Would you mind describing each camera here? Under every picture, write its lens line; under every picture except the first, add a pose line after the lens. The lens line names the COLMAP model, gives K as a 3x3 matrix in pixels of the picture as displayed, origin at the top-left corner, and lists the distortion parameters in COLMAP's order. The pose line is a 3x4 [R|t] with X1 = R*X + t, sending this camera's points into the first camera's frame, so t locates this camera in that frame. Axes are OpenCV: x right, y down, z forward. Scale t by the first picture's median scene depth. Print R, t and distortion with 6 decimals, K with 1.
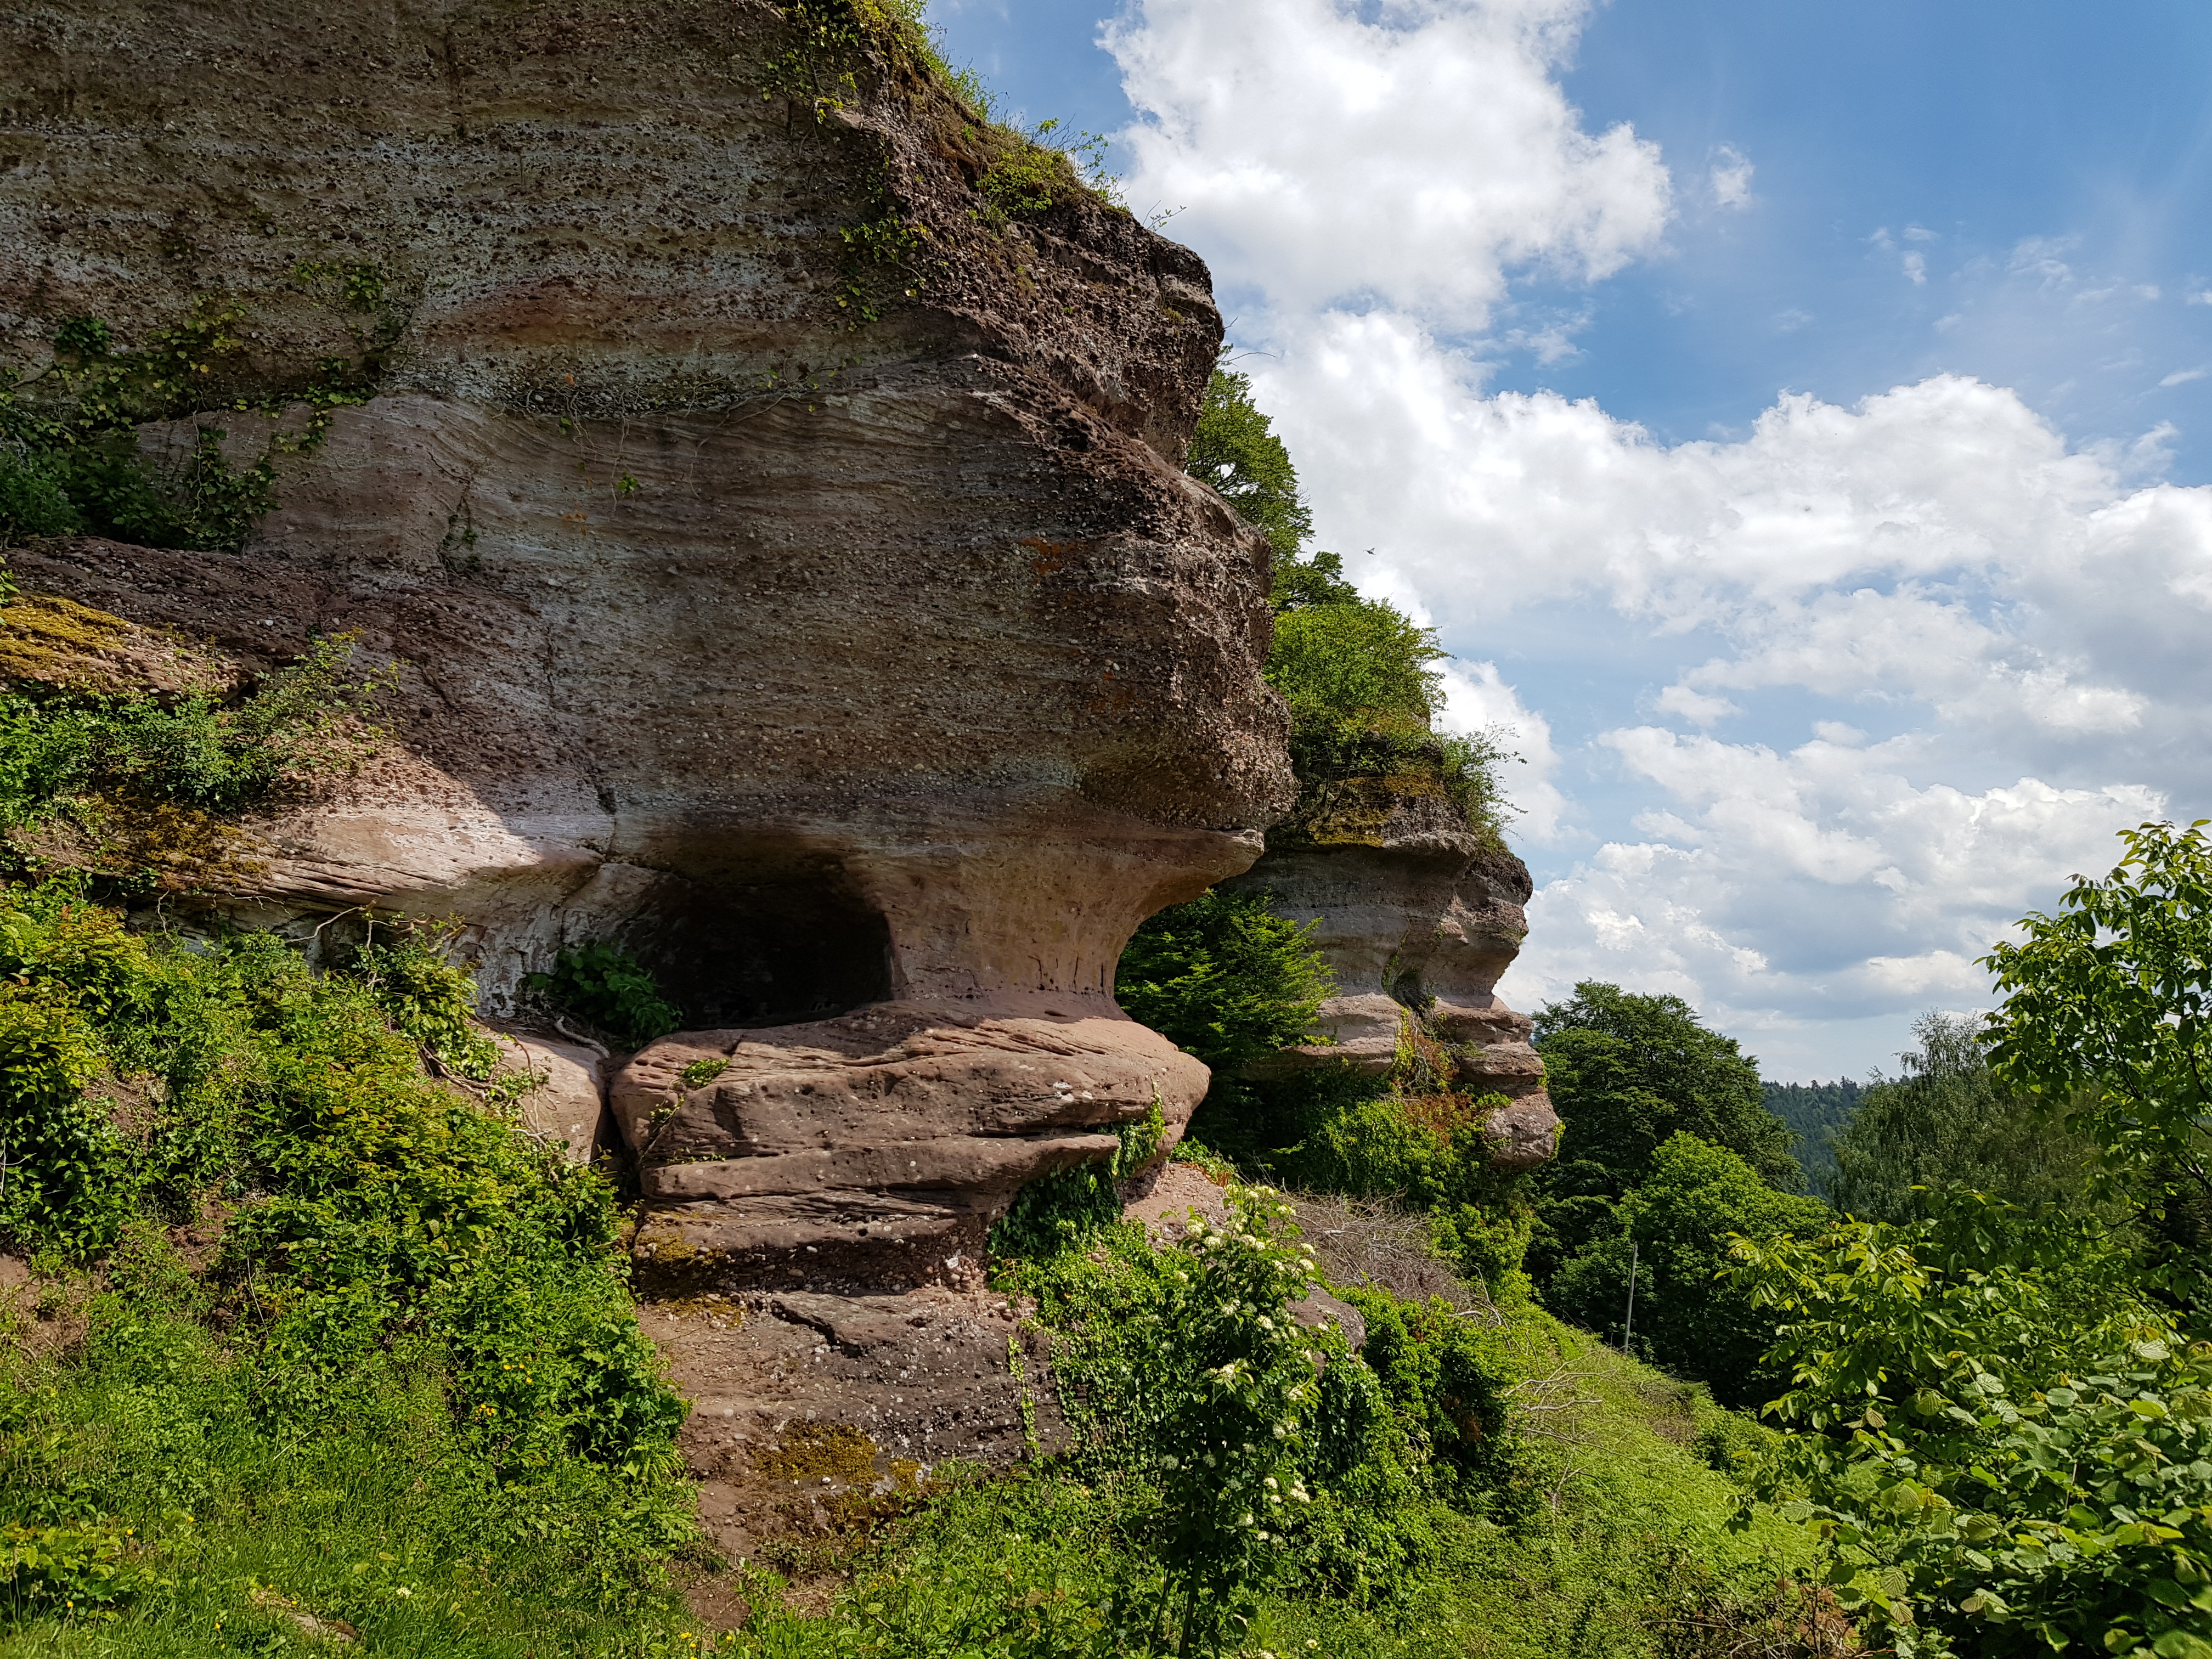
lens RADIAL K [[1679.3, 0, 1099.7], [0, 1679.3, 809.0], [0, 0, 1]] dist [0.045349, -0.069001]
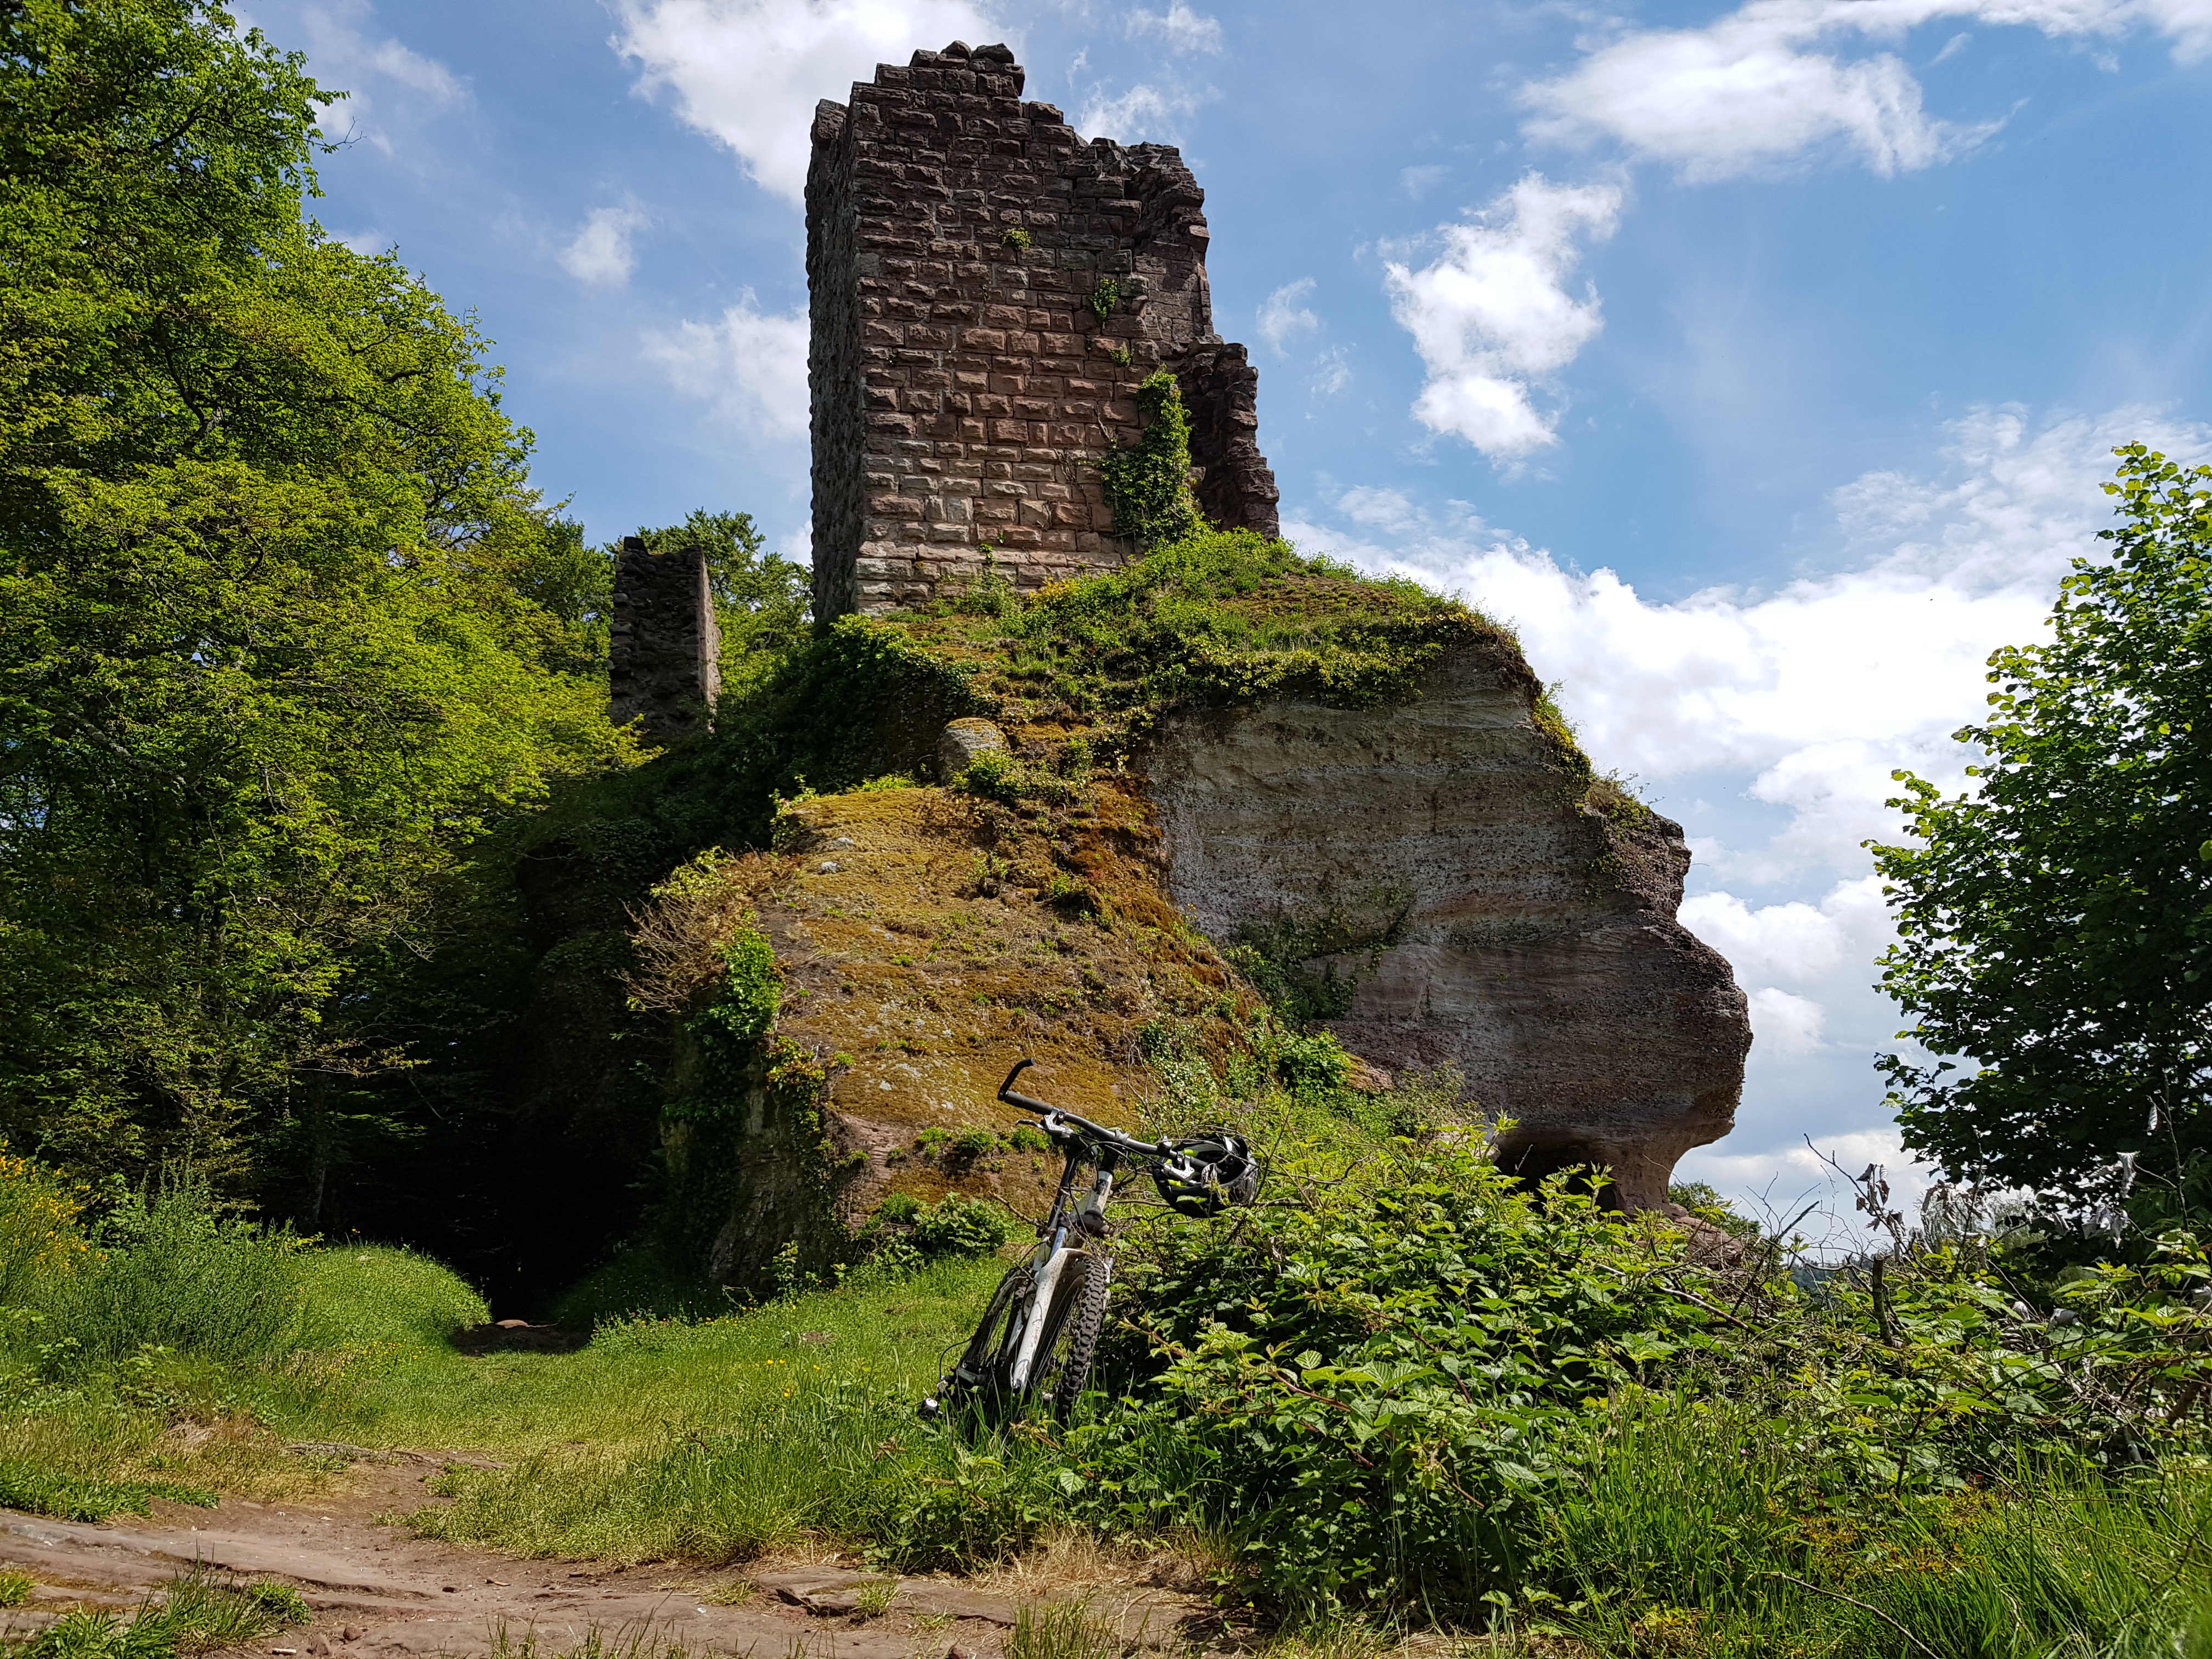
lens RADIAL K [[1679.3, 0, 1099.7], [0, 1679.3, 809.0], [0, 0, 1]] dist [0.045349, -0.069001]
pose [[0.998977, -0.028410, 0.035182, -0.869372], [0.032343, 0.992626, -0.116826, -0.167506], [-0.031603, 0.117844, 0.992529, -1.205343]]
